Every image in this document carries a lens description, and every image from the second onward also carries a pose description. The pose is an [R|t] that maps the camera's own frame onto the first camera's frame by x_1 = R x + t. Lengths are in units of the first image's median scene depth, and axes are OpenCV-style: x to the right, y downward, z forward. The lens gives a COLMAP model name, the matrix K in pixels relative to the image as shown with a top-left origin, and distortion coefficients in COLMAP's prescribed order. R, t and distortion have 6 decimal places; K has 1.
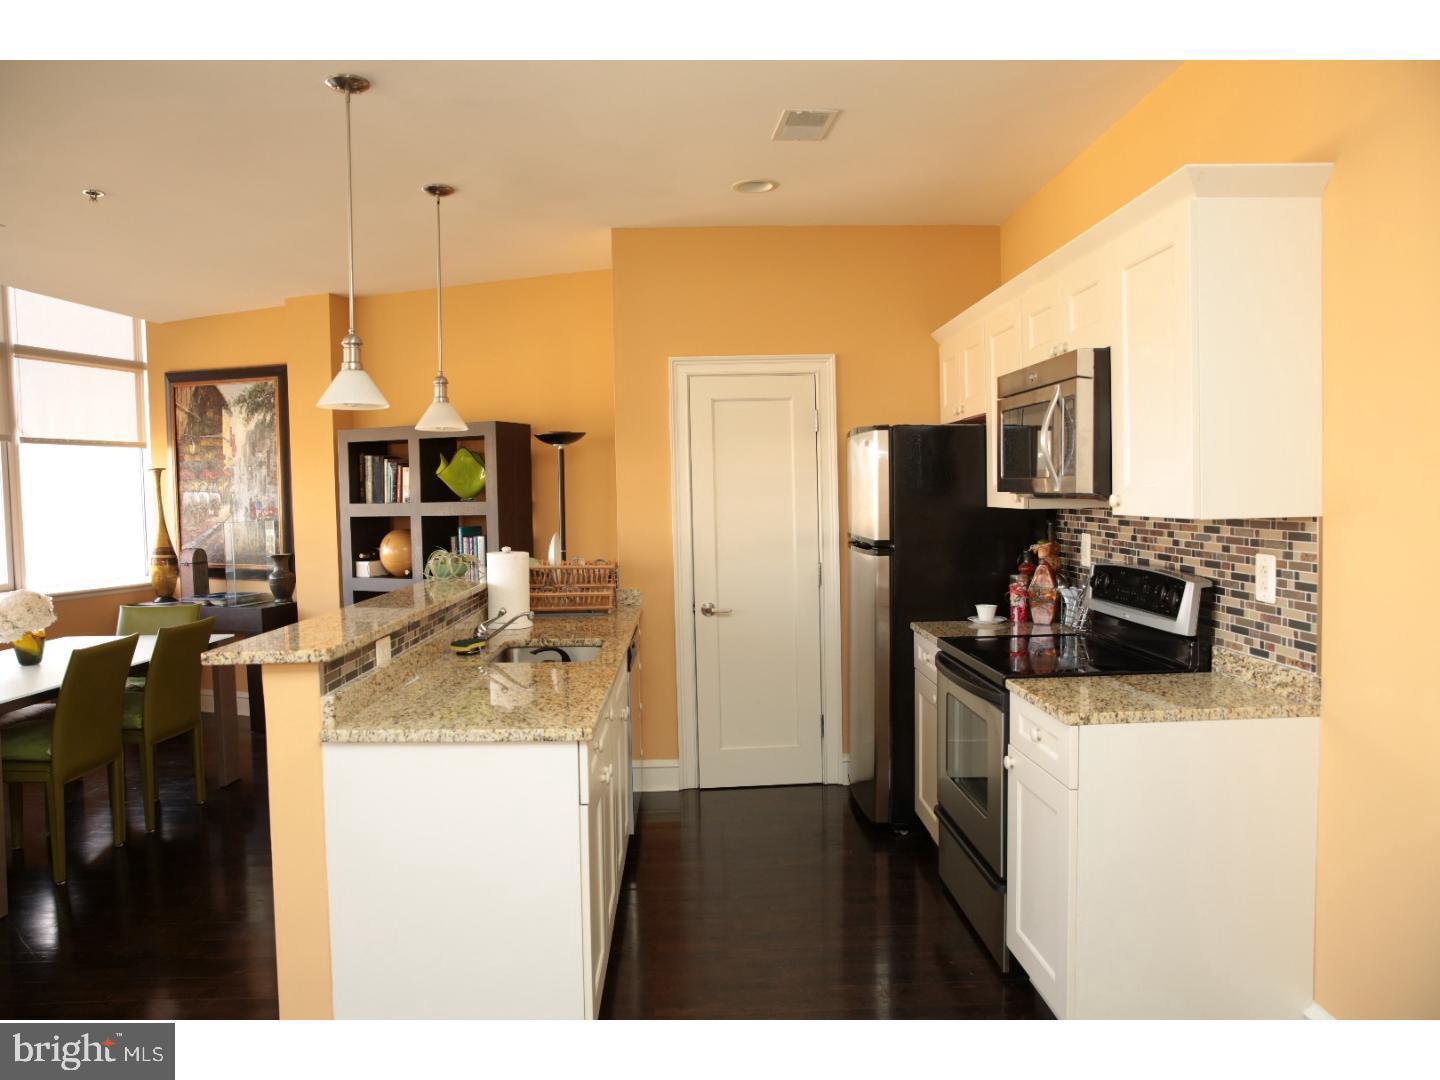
lens RADIAL K [[994.2, 0, 716.7], [0, 994.2, 541.1], [0, 0, 1]] dist [-0.087502, 0.042908]
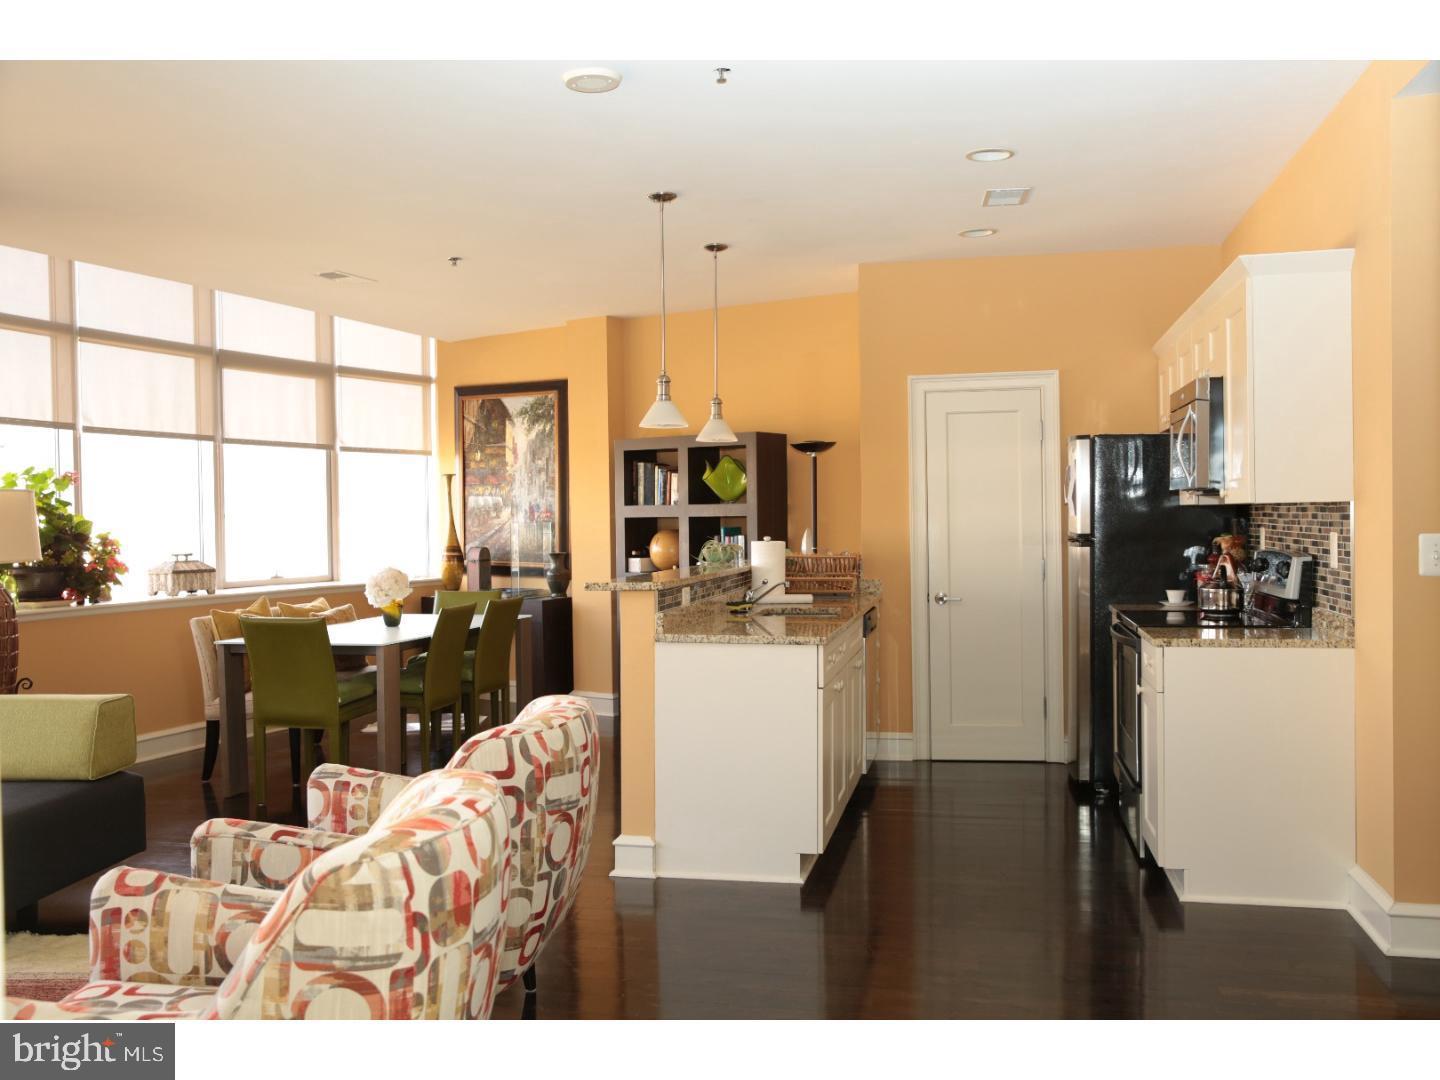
lens RADIAL K [[1300.5, 0, 715.4], [0, 1300.5, 544.6], [0, 0, 1]] dist [-0.015066, 0.018389]
pose [[0.972323, 0.010715, -0.233395, 0.106847], [-0.016549, 0.999597, -0.023053, 0.057117], [0.233054, 0.026277, 0.972109, -0.611601]]
